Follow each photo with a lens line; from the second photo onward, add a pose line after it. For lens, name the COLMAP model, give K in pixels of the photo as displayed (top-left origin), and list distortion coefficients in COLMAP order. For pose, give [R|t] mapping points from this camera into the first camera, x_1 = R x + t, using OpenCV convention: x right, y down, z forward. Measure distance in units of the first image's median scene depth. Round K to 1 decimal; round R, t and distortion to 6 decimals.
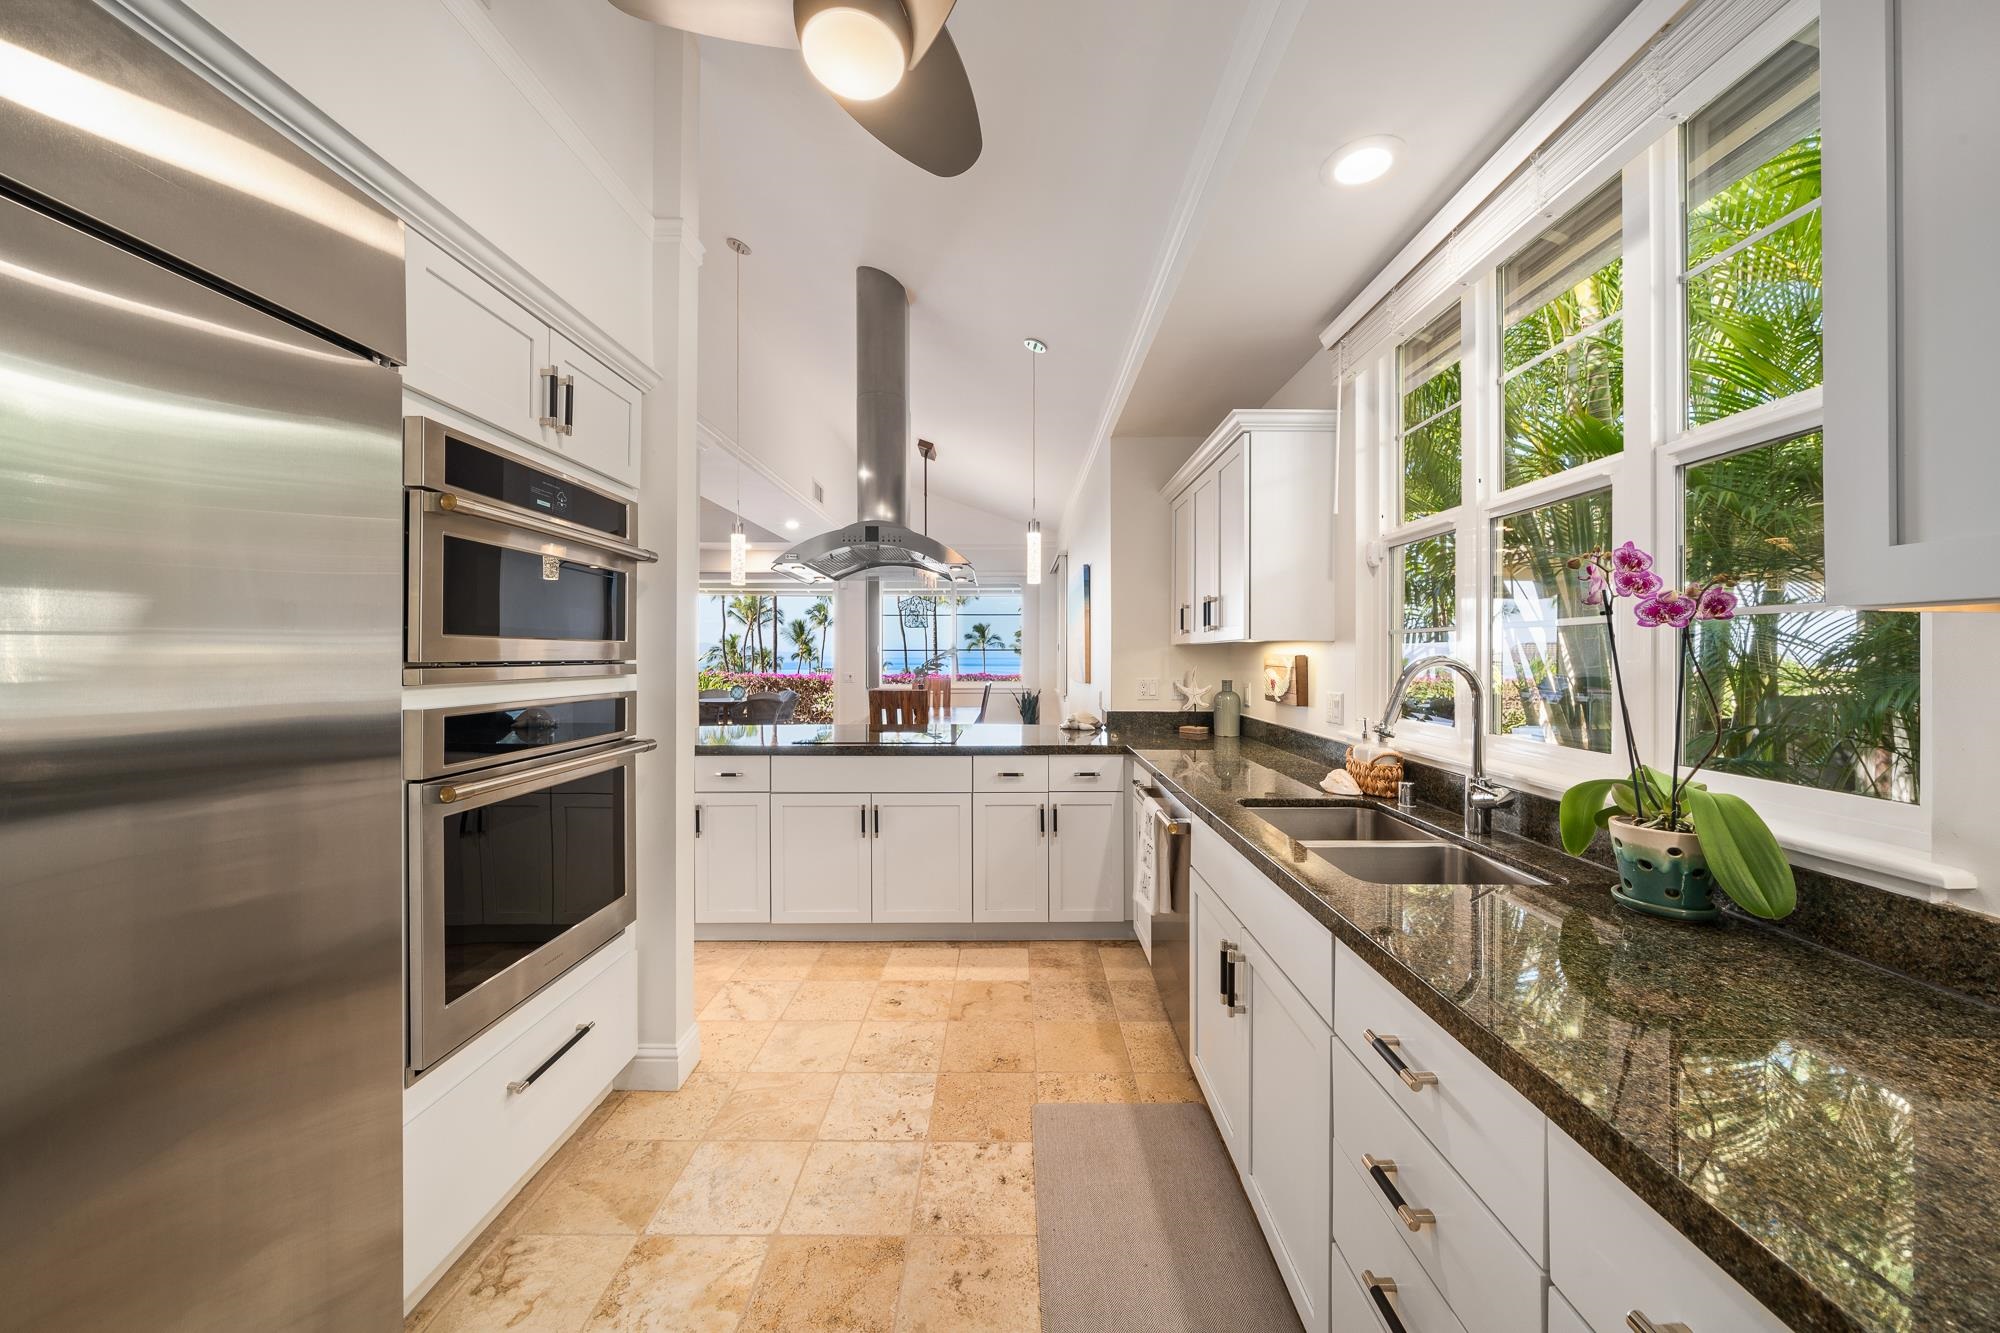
lens RADIAL K [[706.1, 0, 1019.8], [0, 706.1, 652.2], [0, 0, 1]] dist [-0.007128, 0.000999]
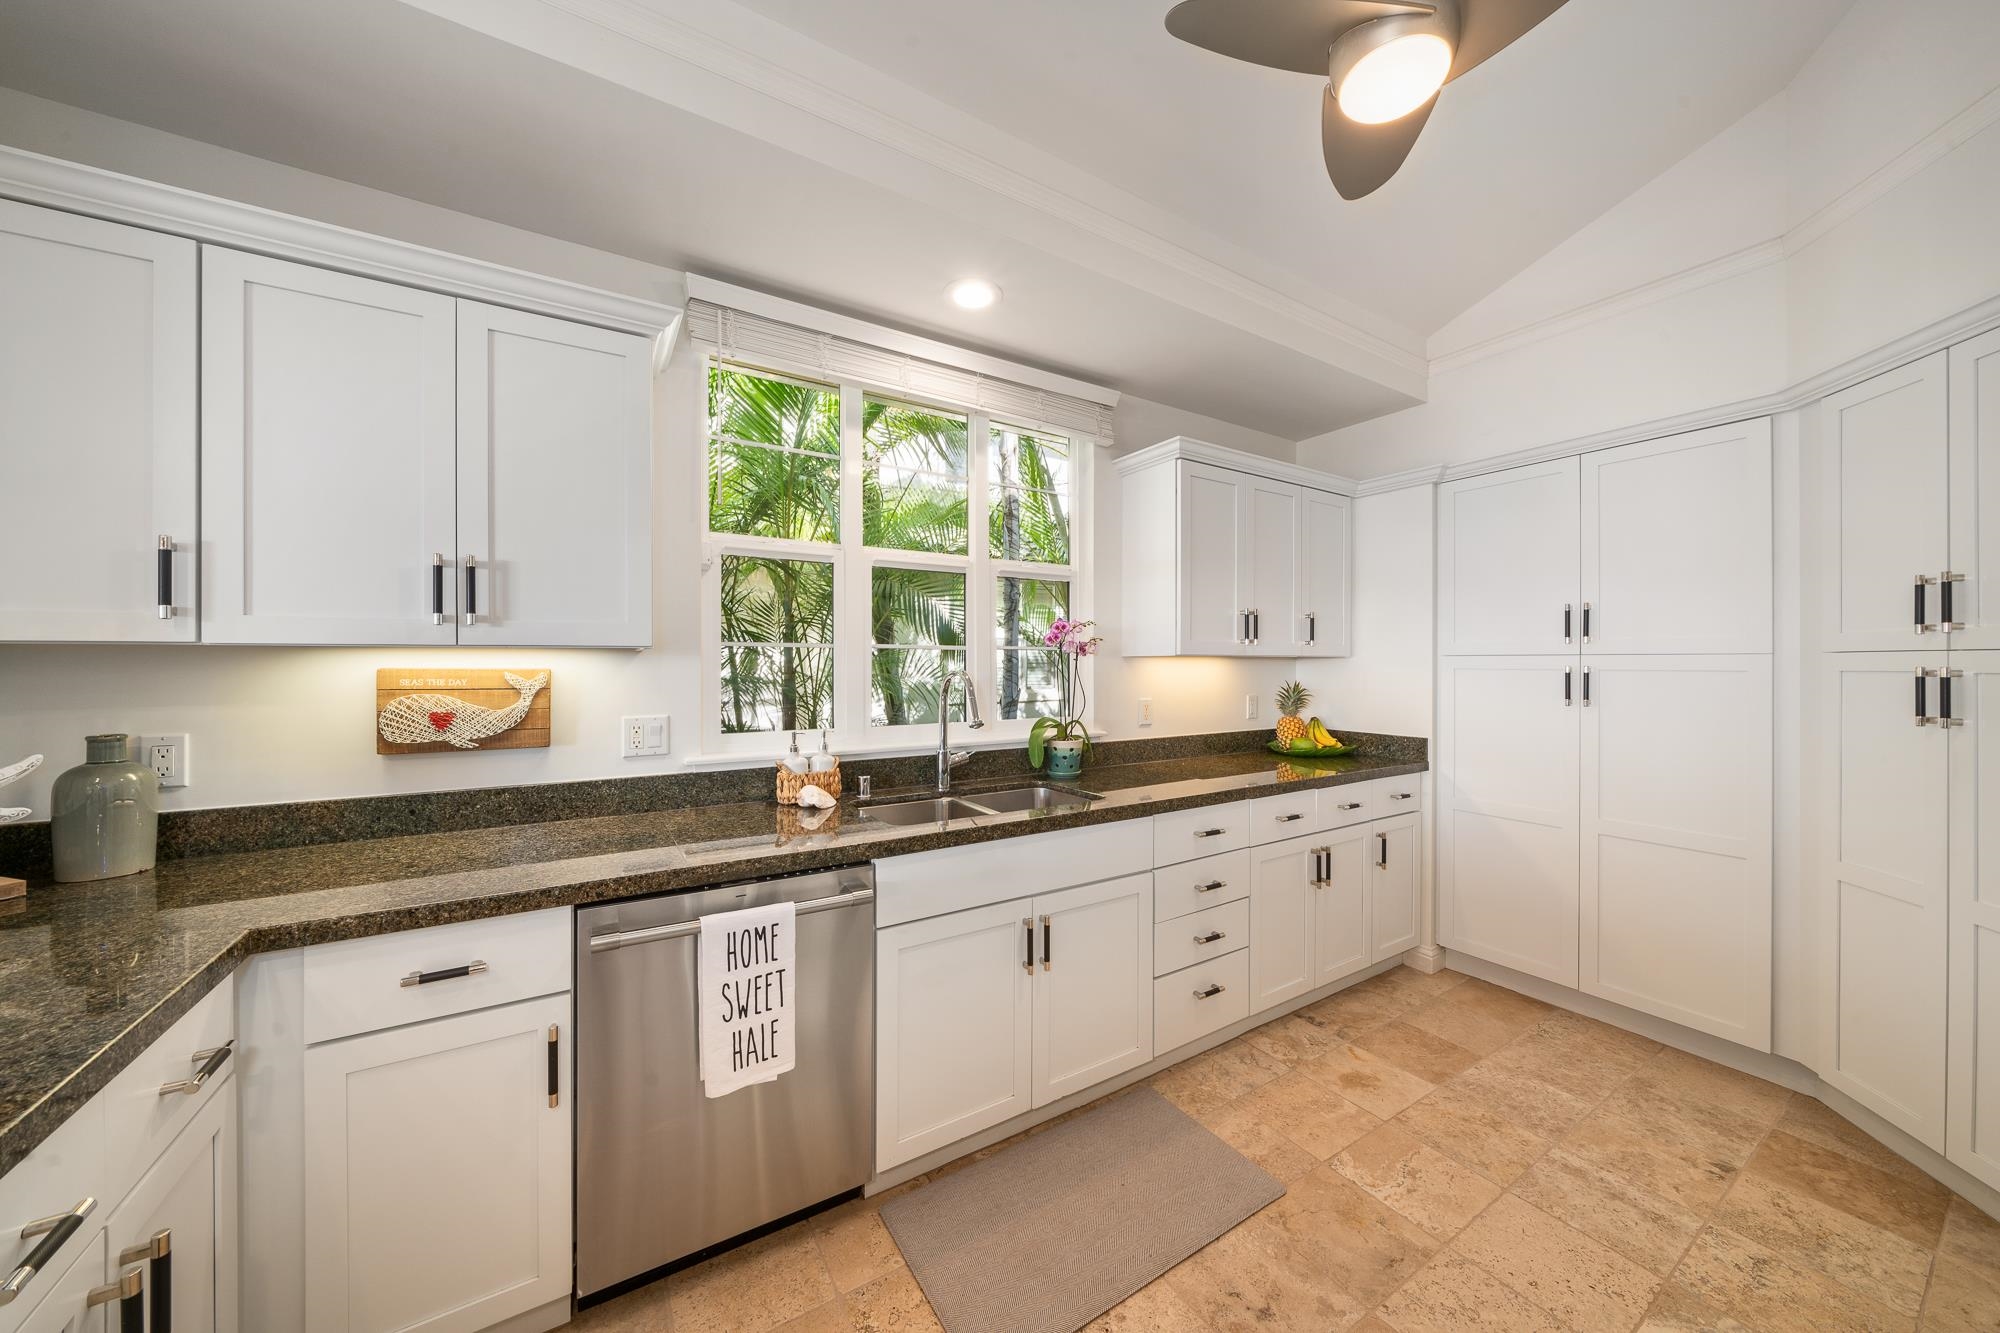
lens RADIAL K [[706.1, 0, 1030.3], [0, 706.1, 656.5], [0, 0, 1]] dist [-0.007128, 0.000999]
pose [[-0.528341, 0.006958, 0.849004, -0.521540], [-0.003376, 0.999941, -0.010296, -0.004320], [-0.849026, -0.008306, -0.528286, 1.229712]]
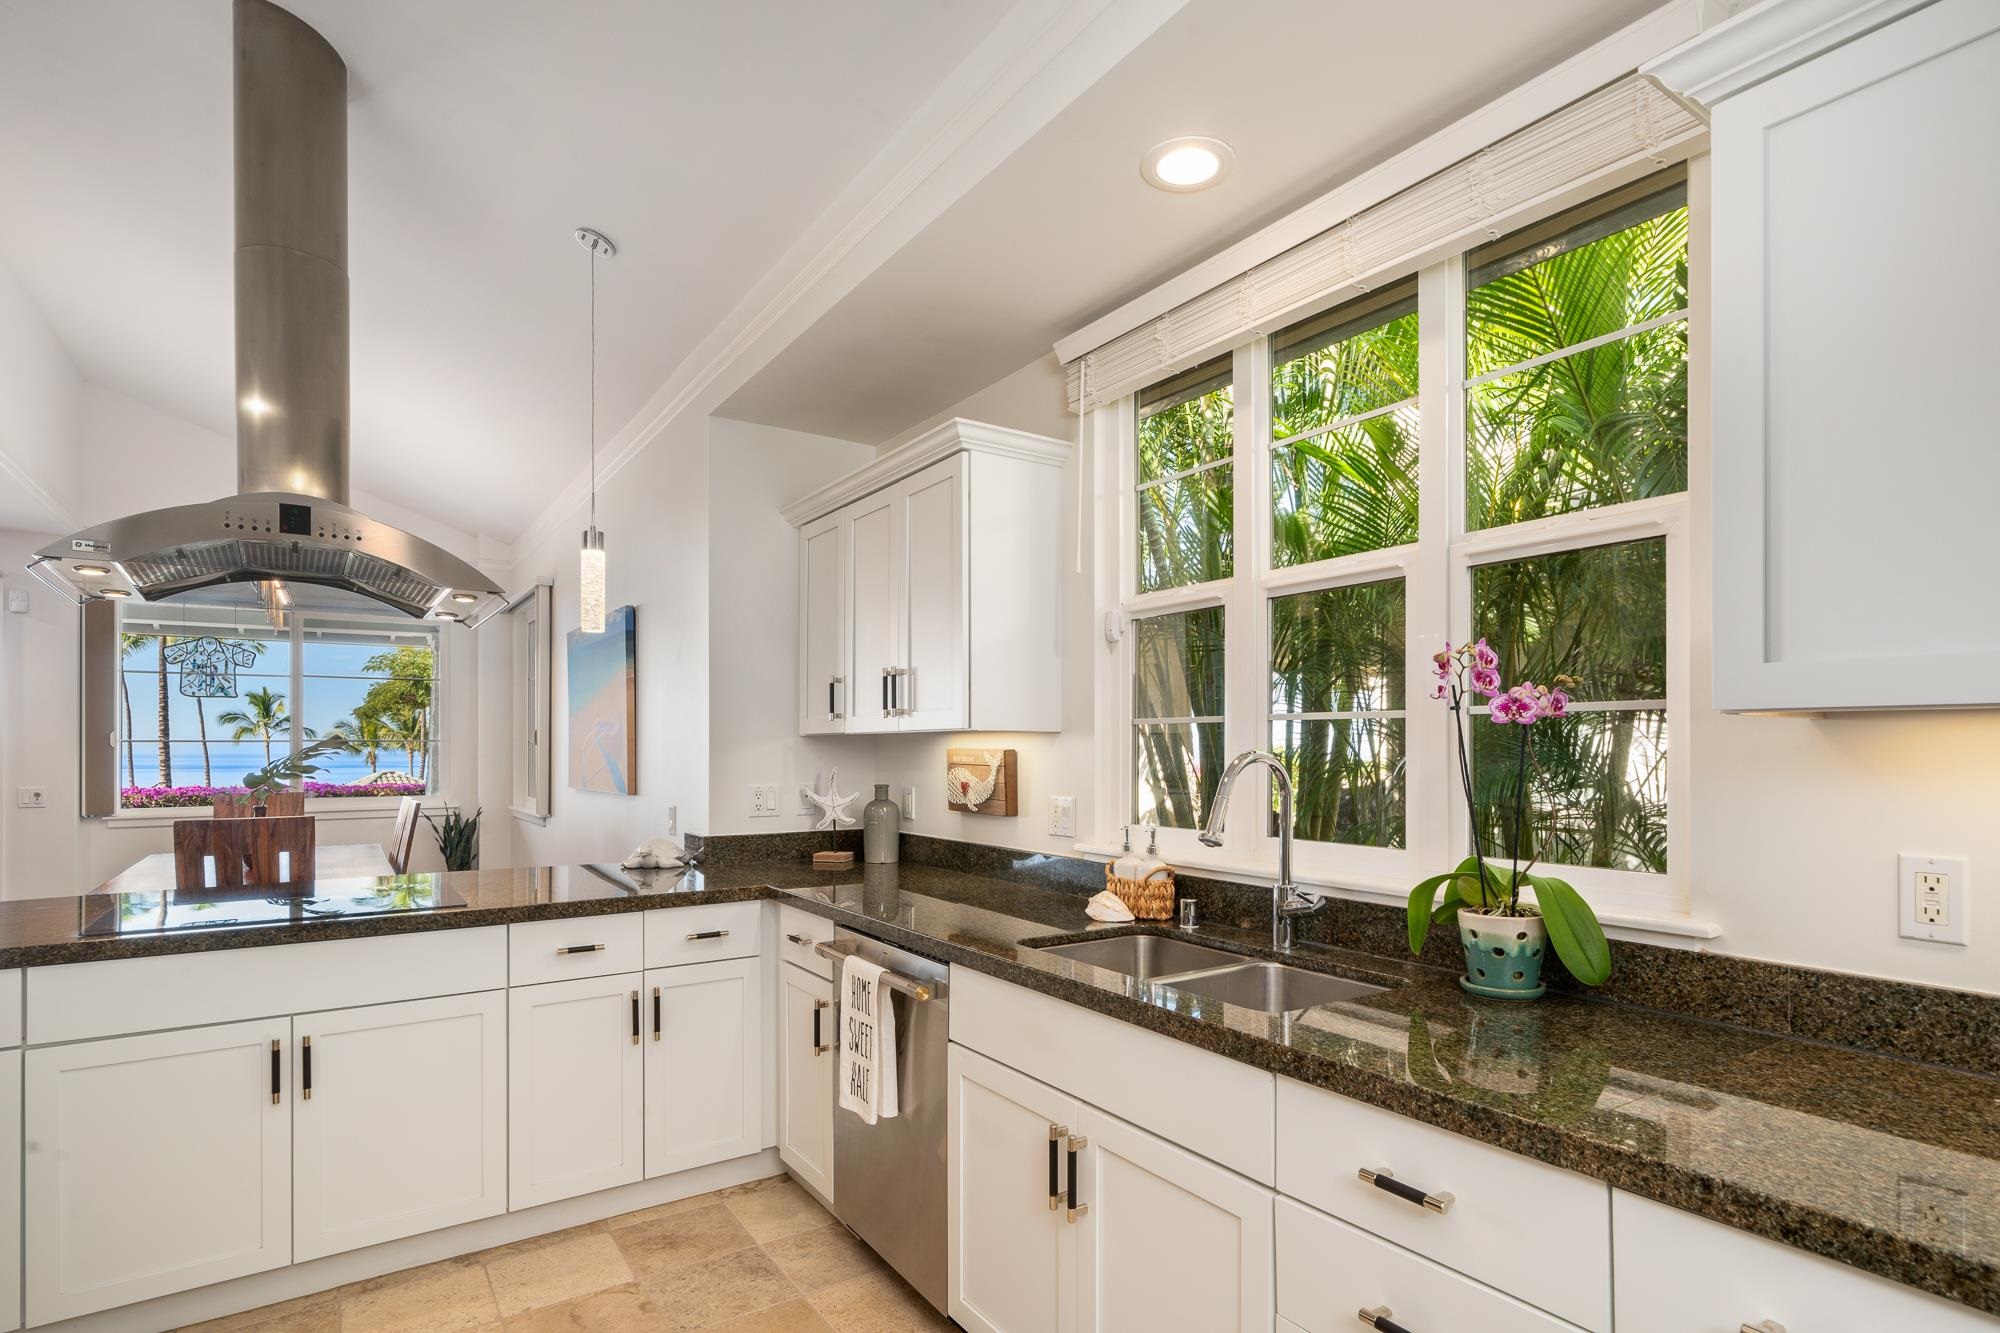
lens RADIAL K [[1021.5, 0, 1055.9], [0, 1021.5, 737.8], [0, 0, 1]] dist [-0.000439, 0.001141]
pose [[0.818453, 0.002491, 0.574568, -0.258935], [0.001172, 0.999981, -0.006005, -0.002954], [-0.574572, 0.005588, 0.818435, 0.070343]]
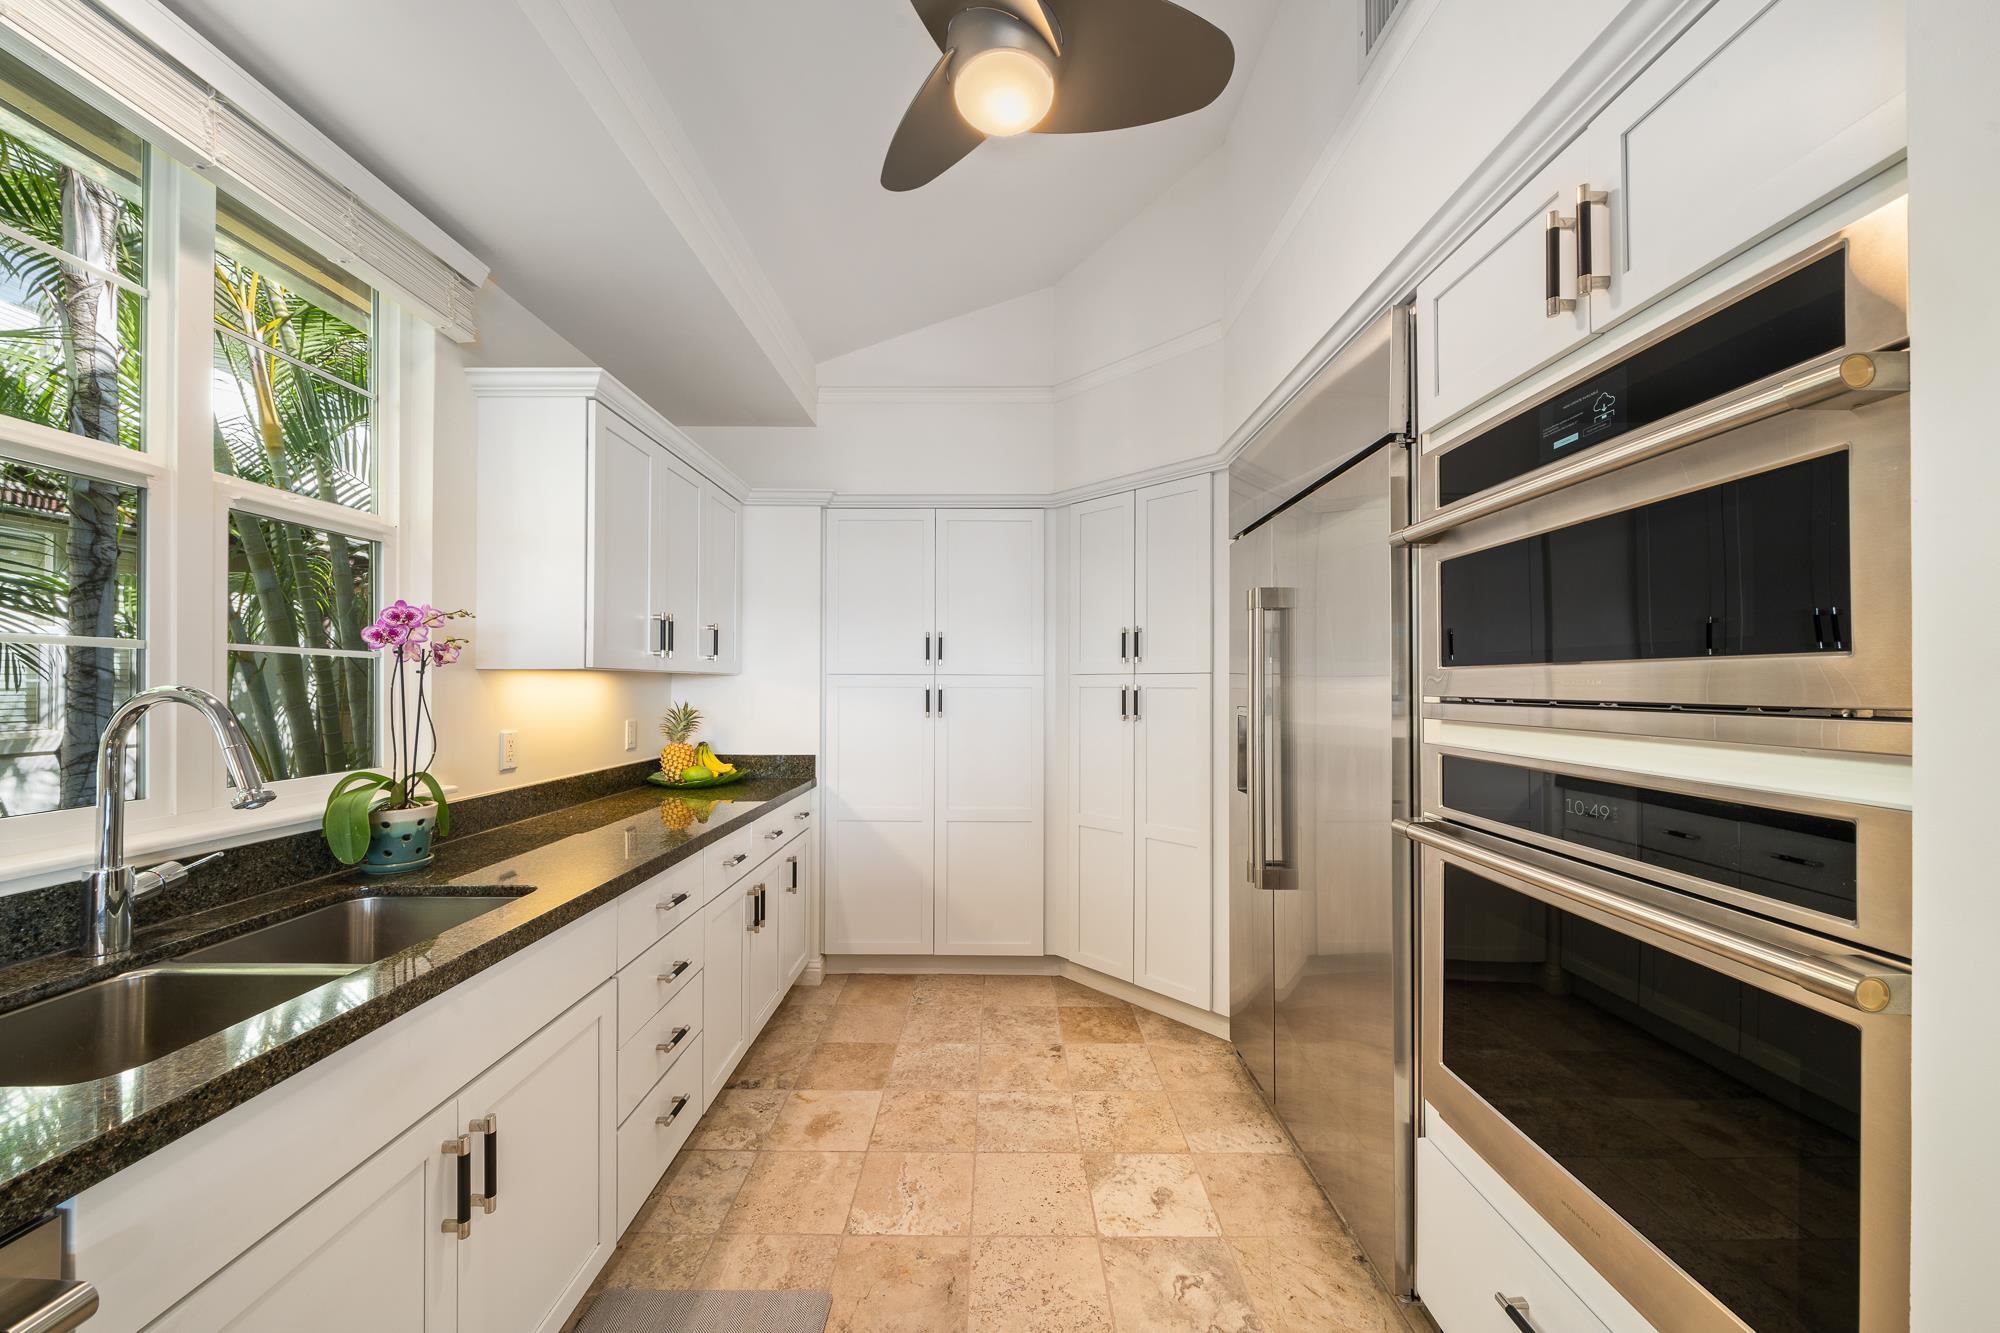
lens RADIAL K [[706.1, 0, 997.1], [0, 706.1, 677.5], [0, 0, 1]] dist [-0.007128, 0.000999]
pose [[-0.999881, -0.002638, 0.015191, -0.150304], [-0.002841, 0.999907, -0.013375, 0.001947], [-0.015155, -0.013417, -0.999795, 1.244945]]
